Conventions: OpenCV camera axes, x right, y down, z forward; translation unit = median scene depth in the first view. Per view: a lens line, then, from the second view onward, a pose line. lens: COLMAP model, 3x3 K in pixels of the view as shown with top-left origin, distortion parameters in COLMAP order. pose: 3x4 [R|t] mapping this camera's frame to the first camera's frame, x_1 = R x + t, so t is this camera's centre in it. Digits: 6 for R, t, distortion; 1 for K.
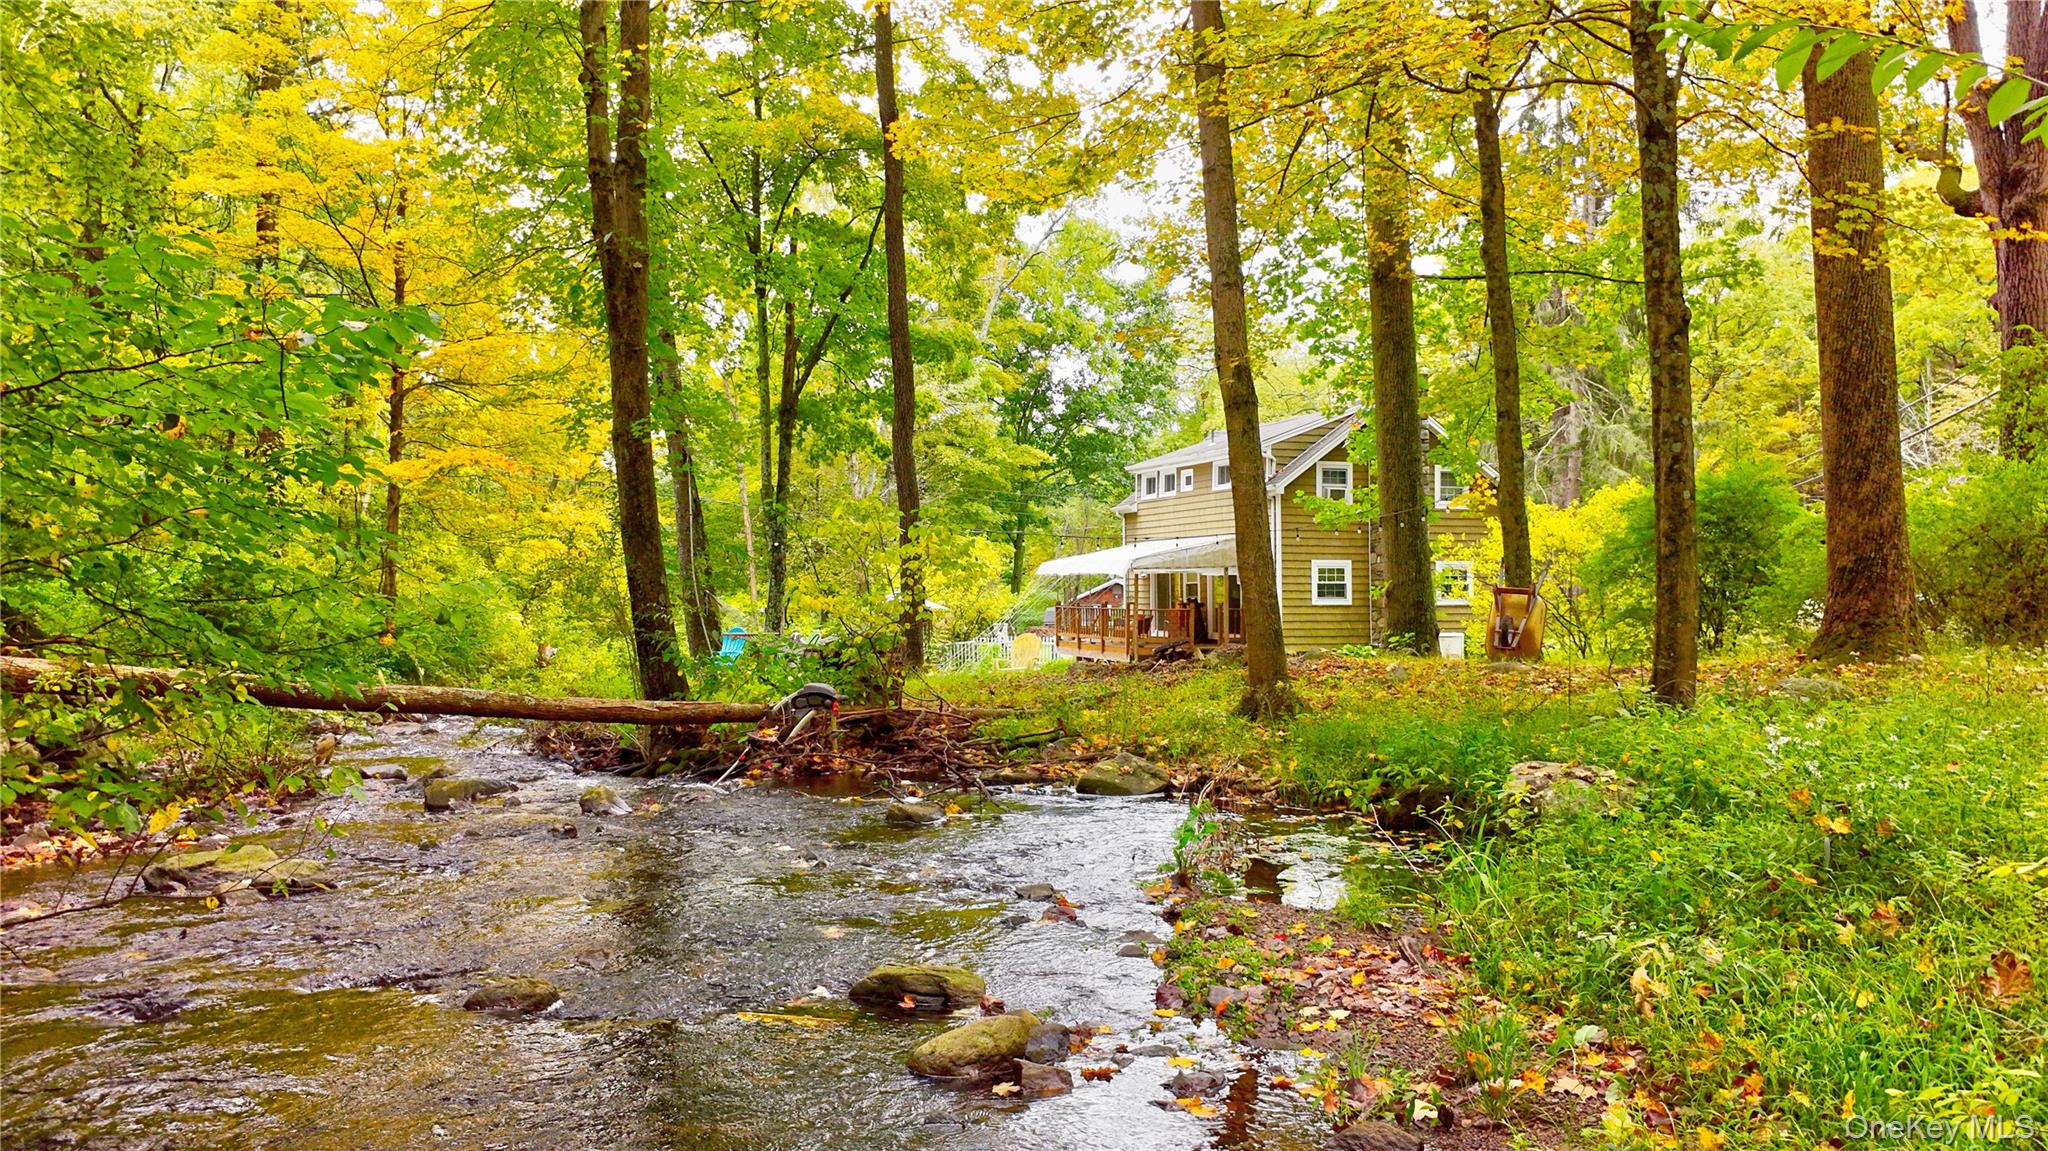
lens RADIAL K [[1508.9, 0, 1023.0], [0, 1508.9, 577.9], [0, 0, 1]] dist [-0.059520, -0.000426]
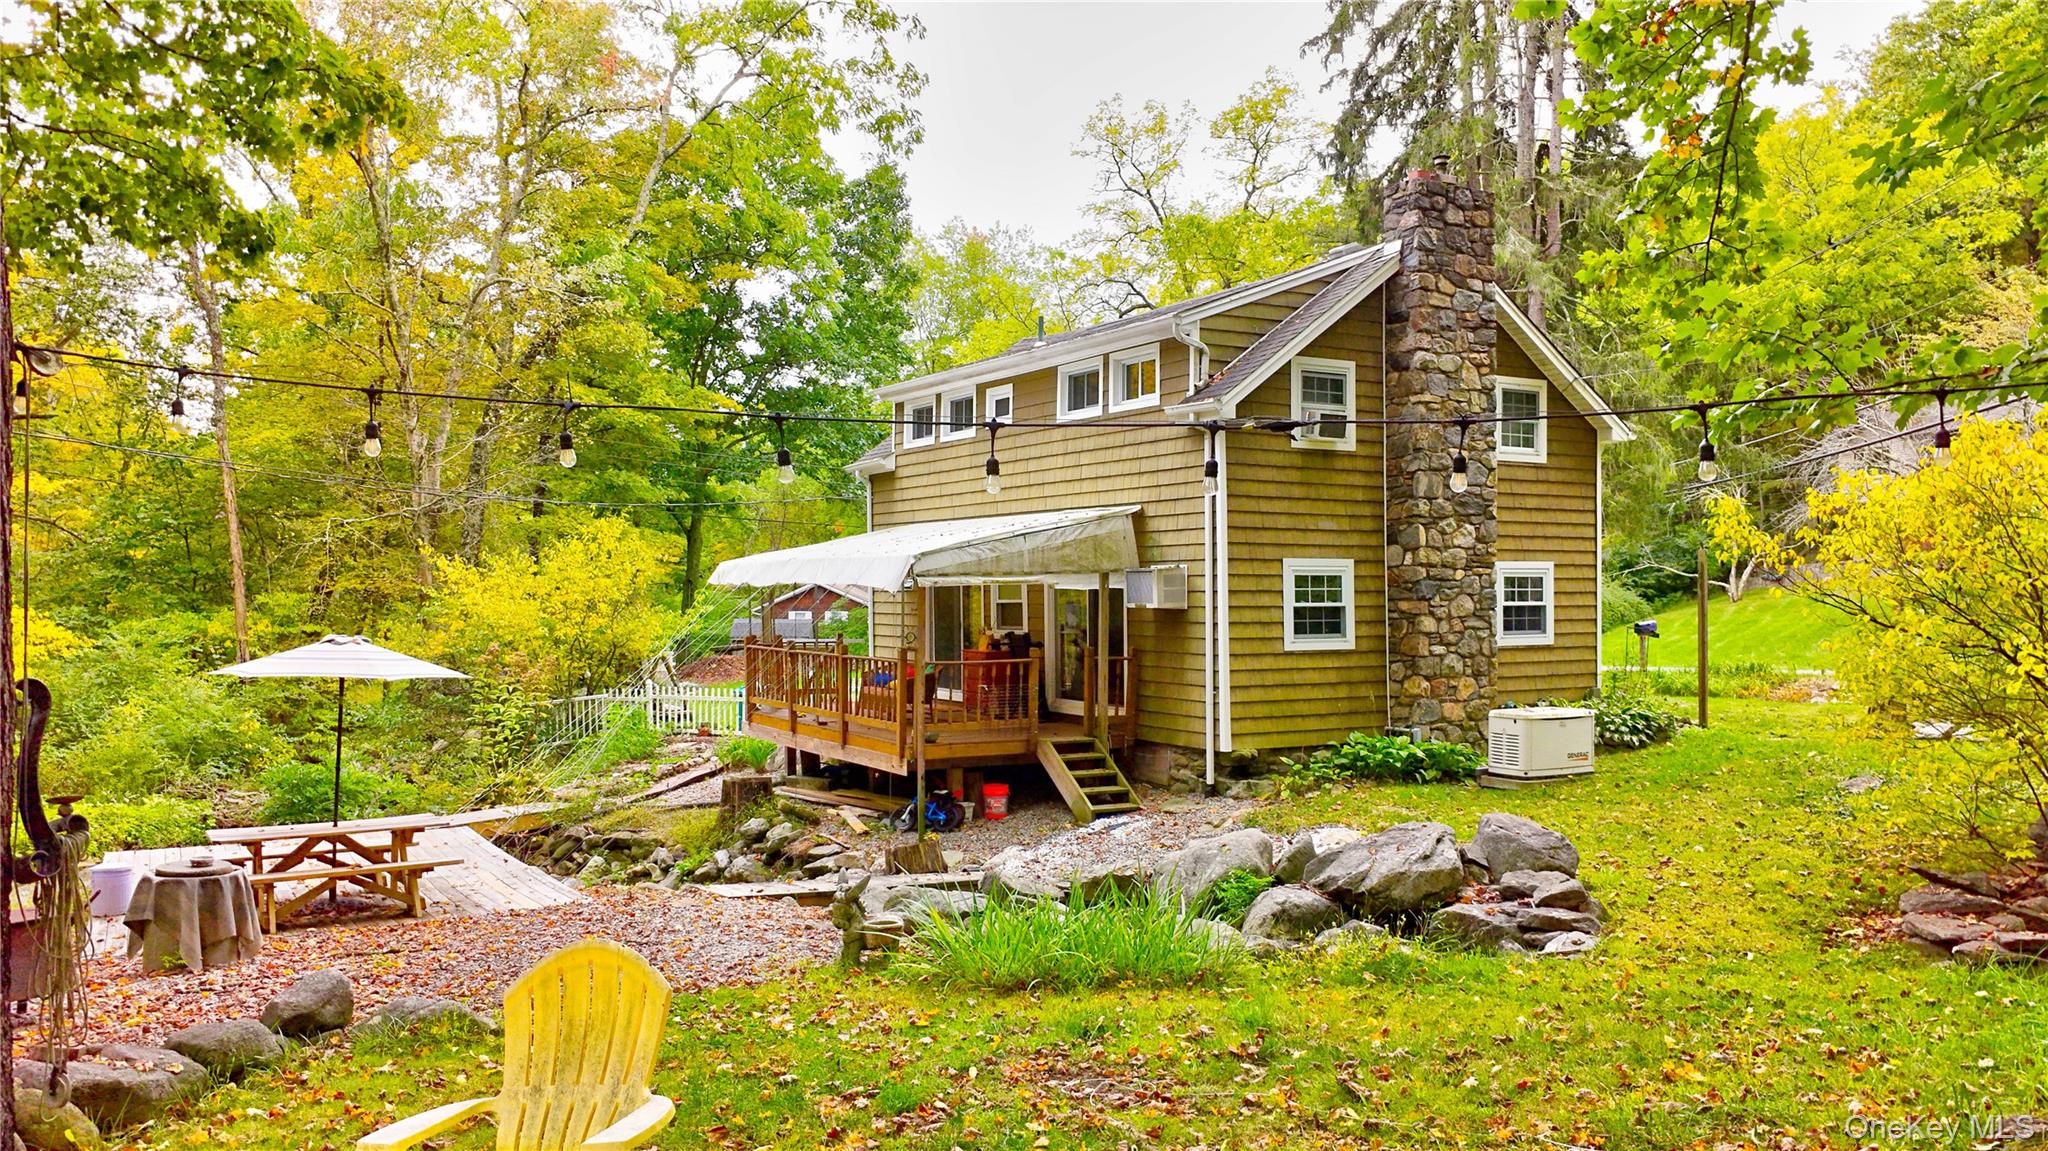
lens RADIAL K [[1508.9, 0, 1021.1], [0, 1508.9, 577.7], [0, 0, 1]] dist [-0.059520, -0.000426]
pose [[0.979418, 0.001425, 0.201837, 0.008974], [-0.001499, 0.999999, 0.000212, -0.004600], [-0.201837, -0.000510, 0.979419, 0.442193]]
